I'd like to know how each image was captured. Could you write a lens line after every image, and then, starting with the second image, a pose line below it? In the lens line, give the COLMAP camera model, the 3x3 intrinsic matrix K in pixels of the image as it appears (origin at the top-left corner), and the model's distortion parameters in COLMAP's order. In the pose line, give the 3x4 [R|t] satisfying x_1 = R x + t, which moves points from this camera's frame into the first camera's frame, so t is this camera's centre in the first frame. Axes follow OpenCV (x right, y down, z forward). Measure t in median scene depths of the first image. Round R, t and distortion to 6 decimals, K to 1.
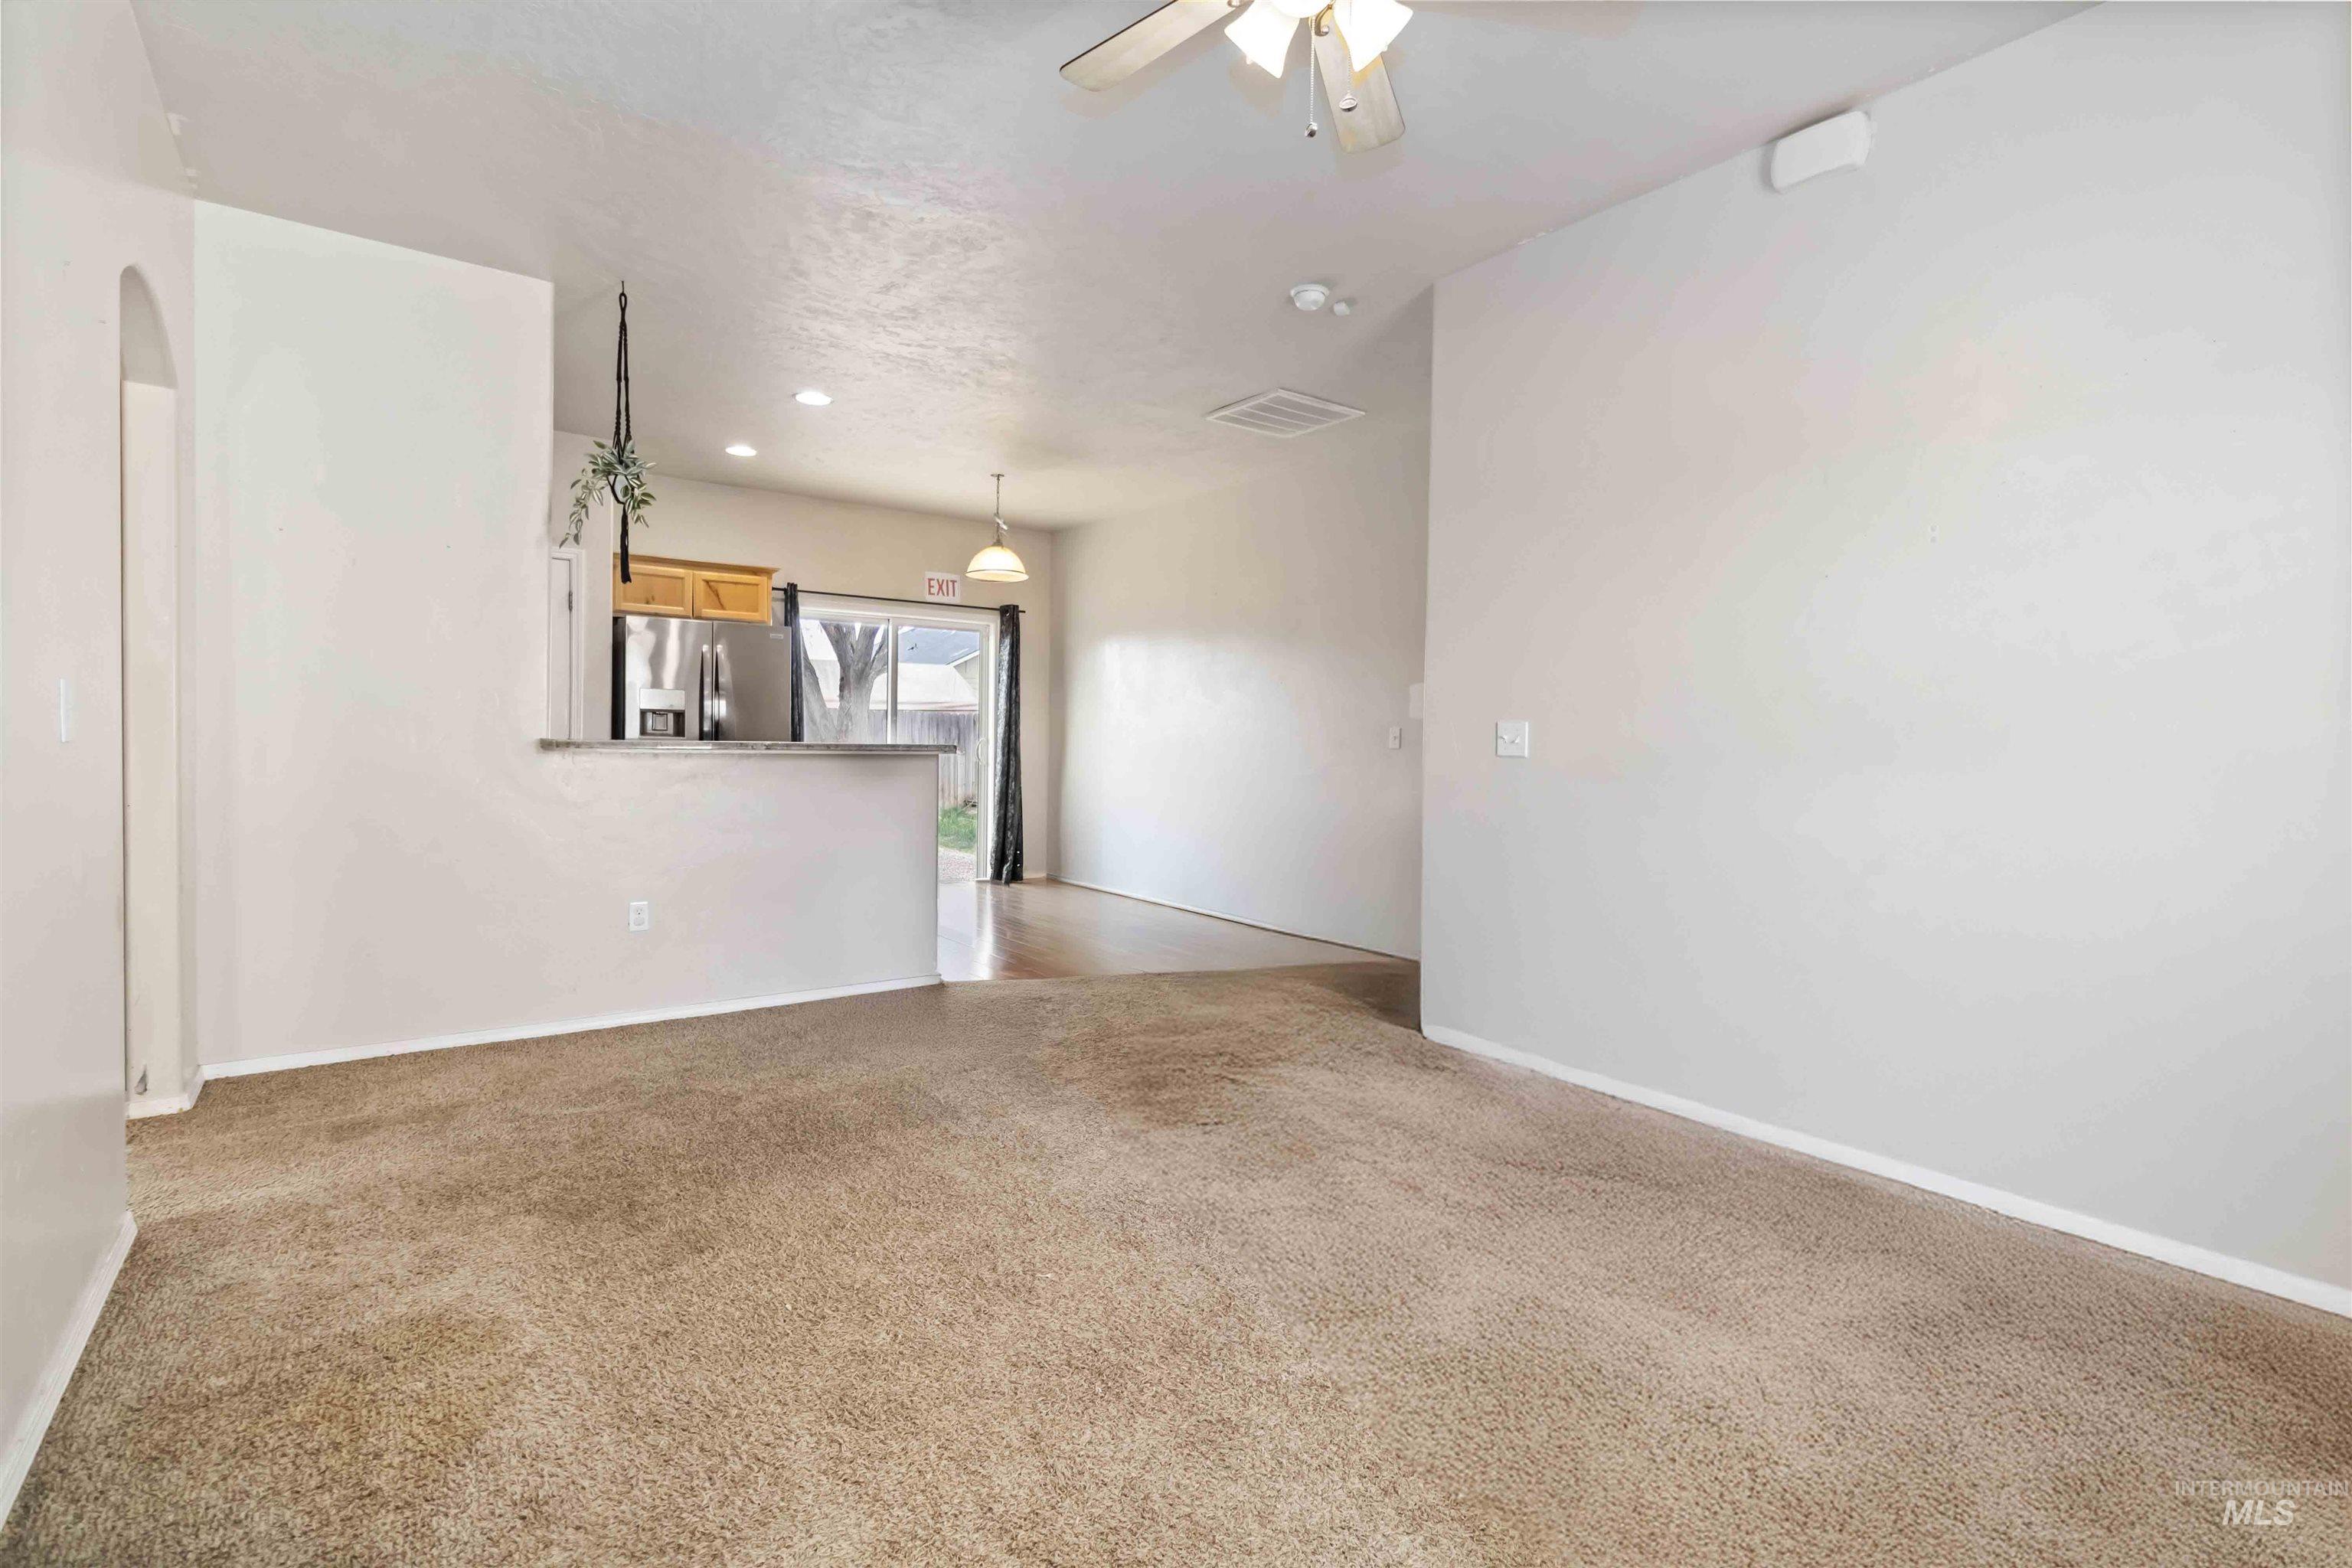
lens RADIAL K [[1116.8, 0, 1175.5], [0, 1116.8, 741.3], [0, 0, 1]] dist [-0.000191, 0.001013]
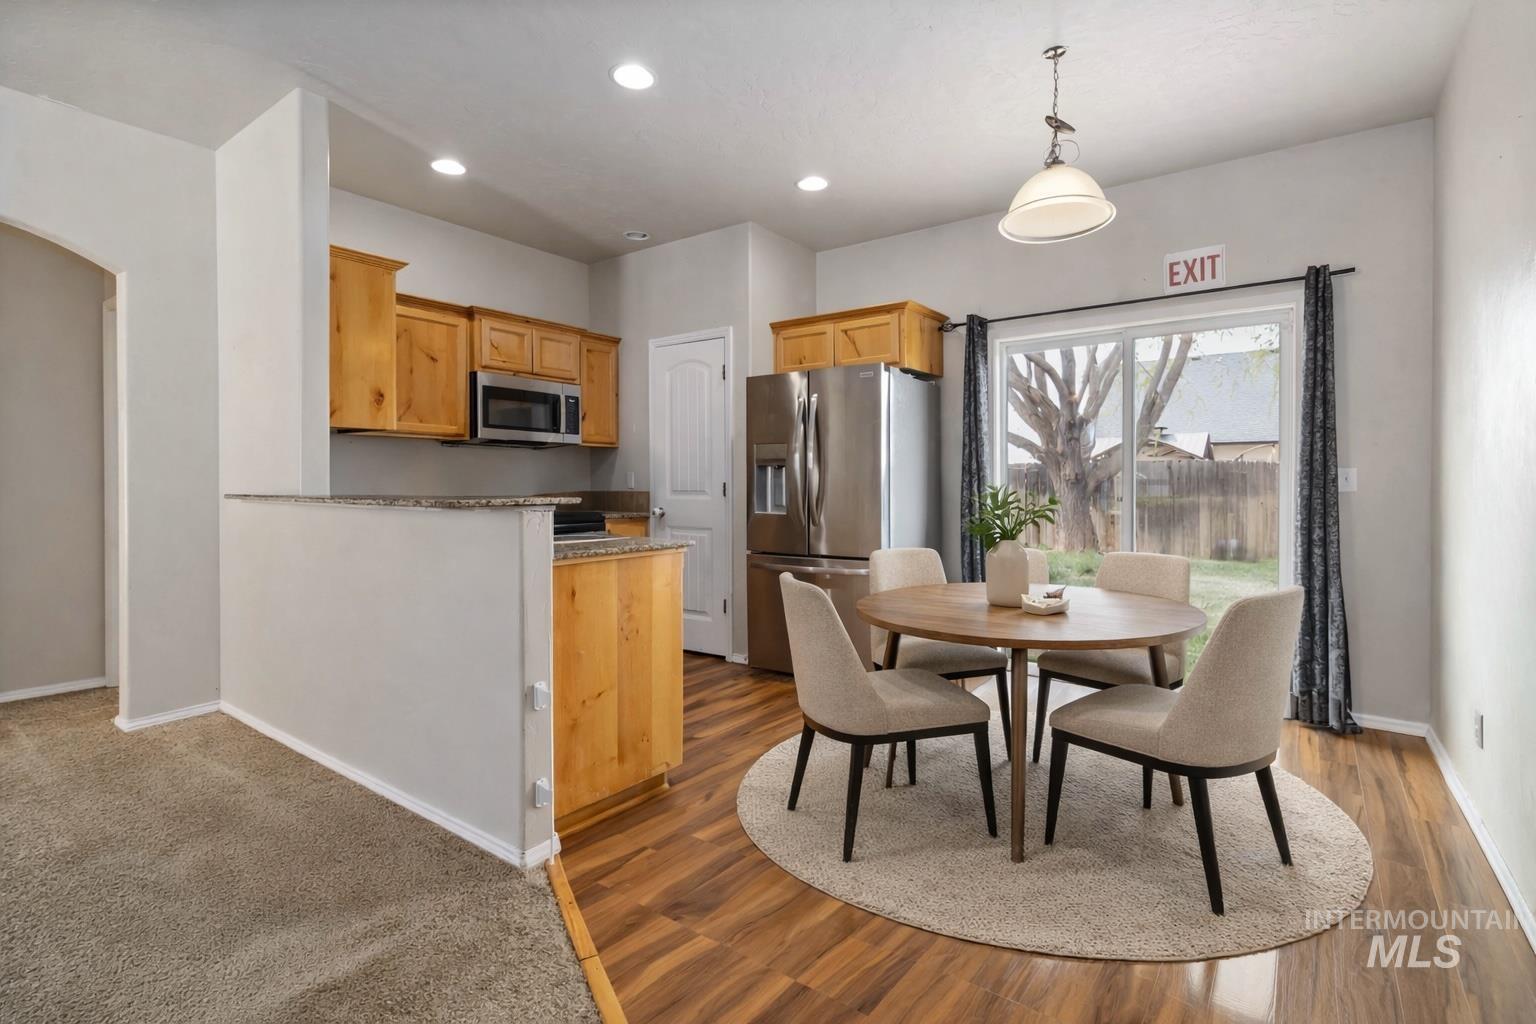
lens RADIAL K [[729.3, 0, 767.7], [0, 729.3, 484.1], [0, 0, 1]] dist [-0.000191, 0.001013]
pose [[0.287483, -0.004871, -0.957773, 0.145149], [-0.002785, 0.999979, -0.005922, -0.005522], [0.957782, 0.004370, 0.287463, 0.651377]]
